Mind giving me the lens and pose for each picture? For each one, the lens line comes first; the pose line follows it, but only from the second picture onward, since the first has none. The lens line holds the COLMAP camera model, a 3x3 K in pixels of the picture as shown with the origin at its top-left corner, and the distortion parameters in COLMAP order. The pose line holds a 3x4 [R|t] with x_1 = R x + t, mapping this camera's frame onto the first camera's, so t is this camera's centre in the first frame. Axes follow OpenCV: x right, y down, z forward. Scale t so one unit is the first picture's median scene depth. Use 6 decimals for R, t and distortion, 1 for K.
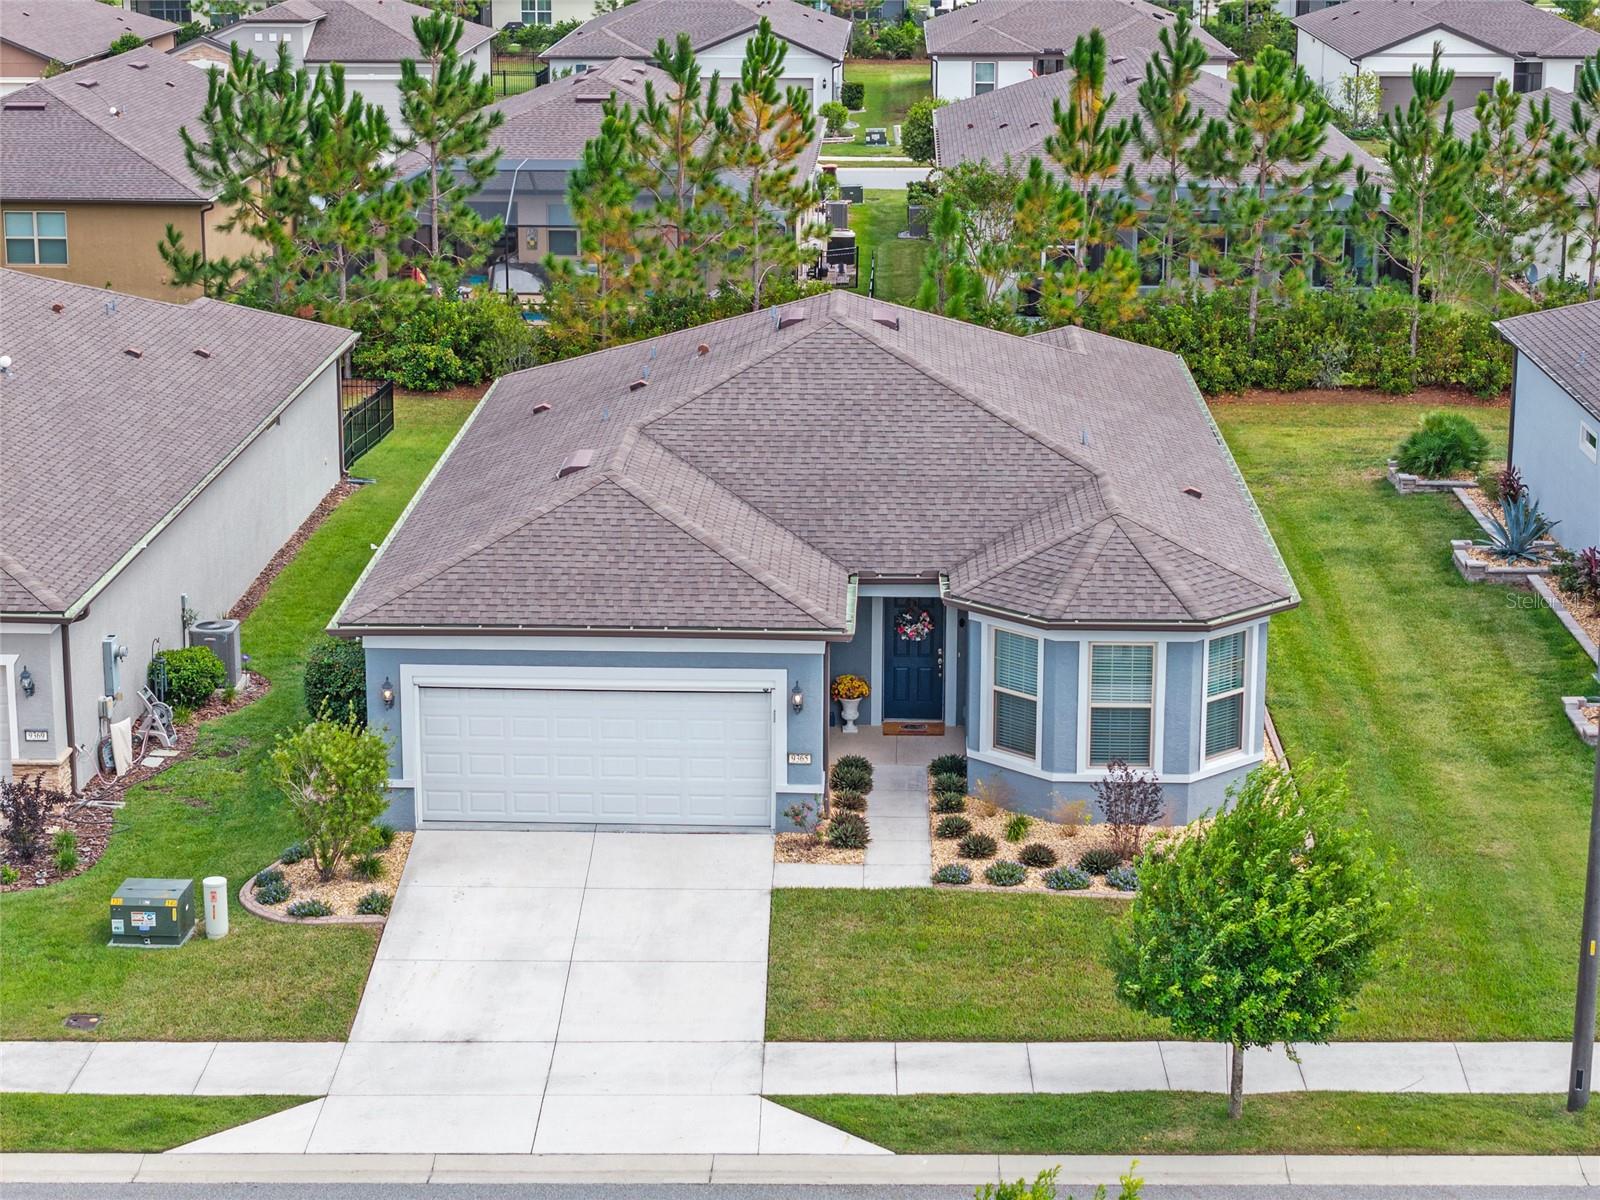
lens RADIAL K [[3231.5, 0, 800.0], [0, 3231.5, 600.0], [0, 0, 1]] dist [-0.085070, 0.686872]
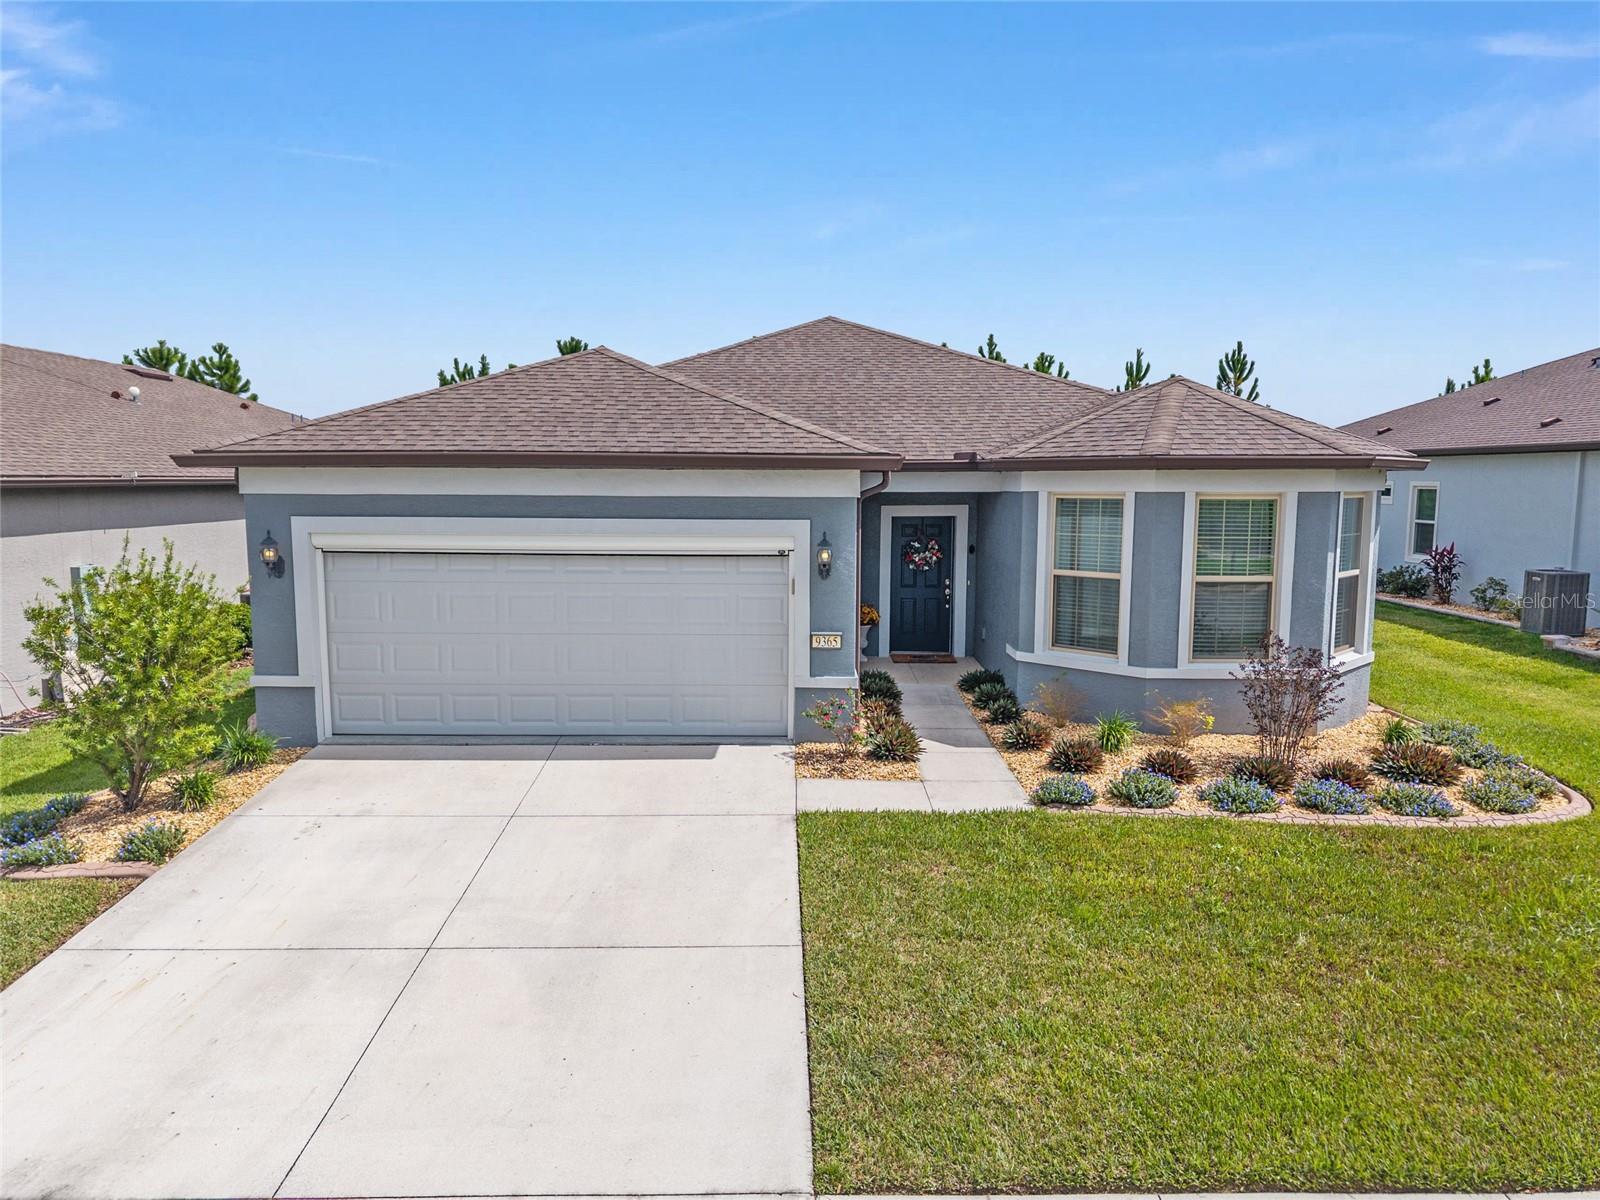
lens RADIAL K [[1075.9, 0, 789.8], [0, 1075.9, 600.2], [0, 0, 1]] dist [0.010703, -0.003305]
pose [[0.999699, -0.002135, 0.024457, -0.014649], [0.005427, 0.990787, -0.135322, 0.072896], [-0.023943, 0.135414, 0.990500, 0.746639]]
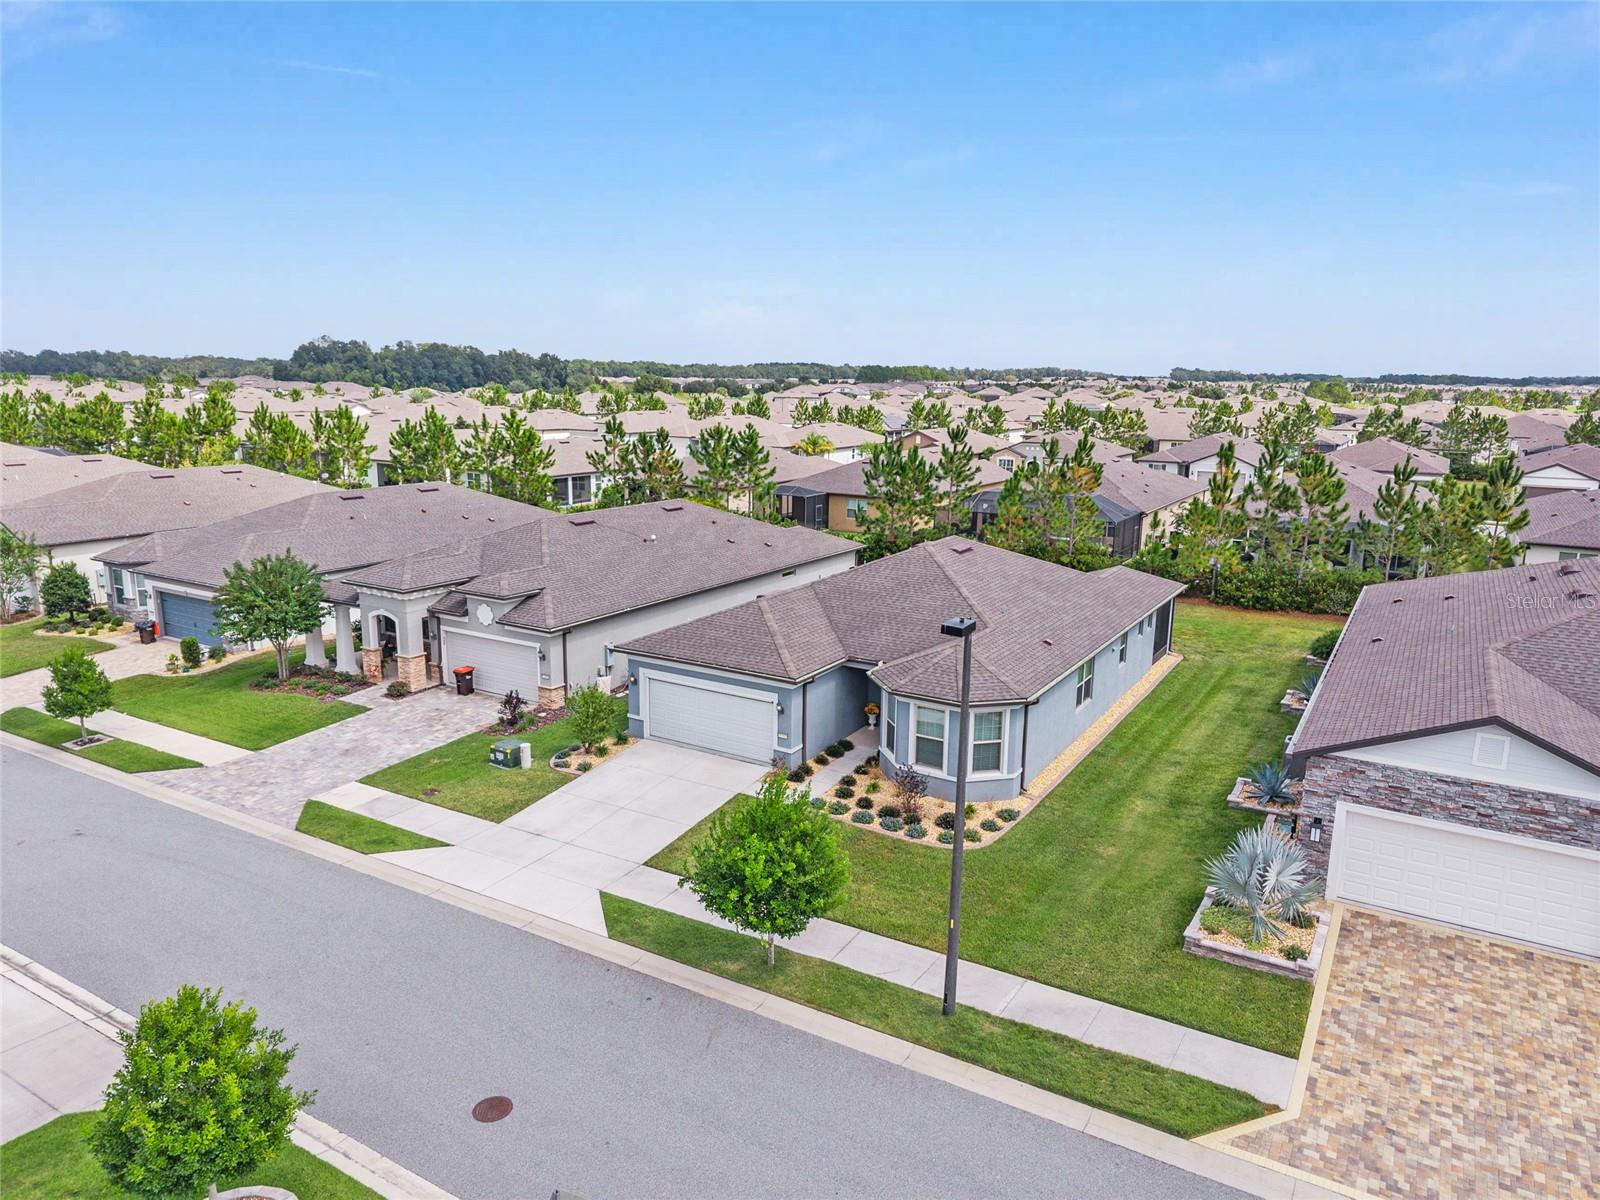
lens RADIAL K [[1073.9, 0, 786.1], [0, 1073.9, 594.3], [0, 0, 1]] dist [0.063880, -0.083449]
pose [[0.867754, 0.107550, -0.485217, 0.341611], [-0.131929, 0.991126, -0.016254, -0.034064], [0.479163, 0.078119, 0.874243, 0.358138]]
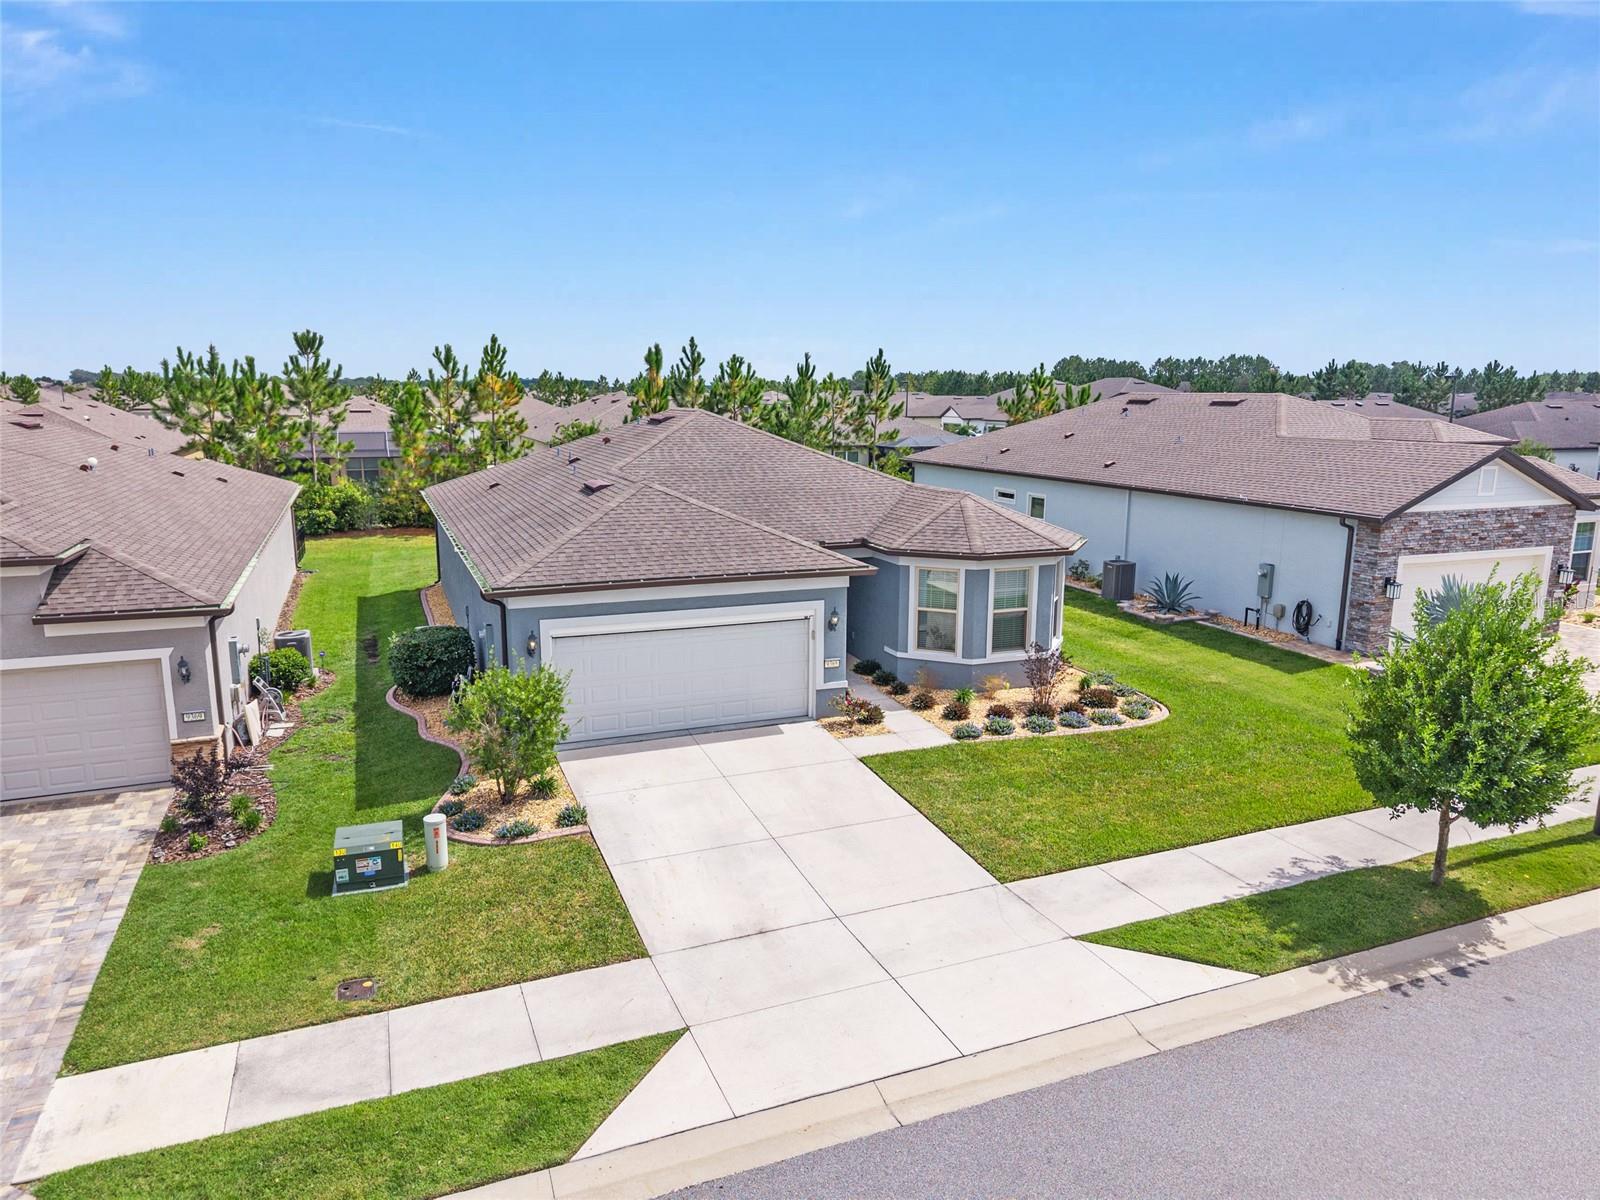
lens RADIAL K [[1073.9, 0, 786.1], [0, 1073.9, 594.3], [0, 0, 1]] dist [0.063880, -0.083449]
pose [[0.918983, -0.072722, 0.387532, -0.195720], [0.095747, 0.994585, -0.040412, 0.035668], [-0.382495, 0.074243, 0.920970, 0.572788]]
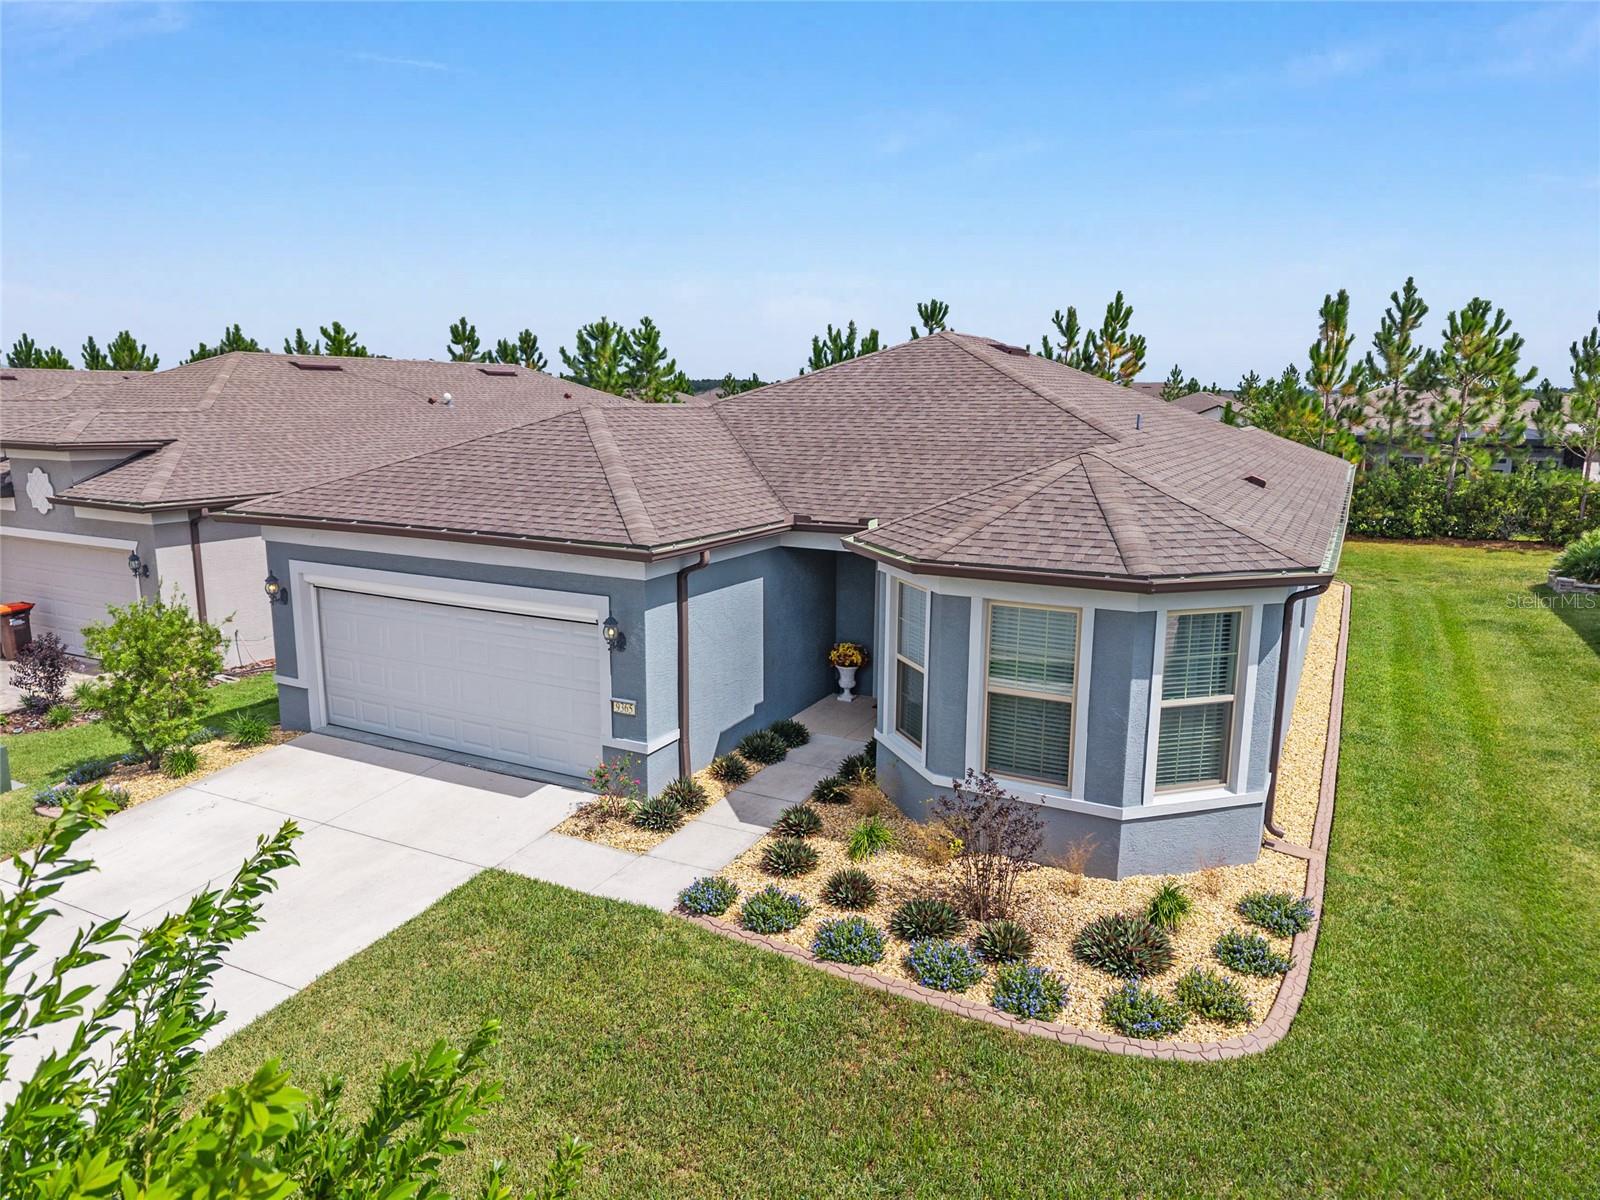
lens RADIAL K [[1075.9, 0, 789.8], [0, 1075.9, 600.2], [0, 0, 1]] dist [0.010703, -0.003305]
pose [[0.898094, 0.085904, -0.431333, 0.153327], [-0.113439, 0.992800, -0.038470, 0.027198], [0.424923, 0.083479, 0.901372, 0.764530]]
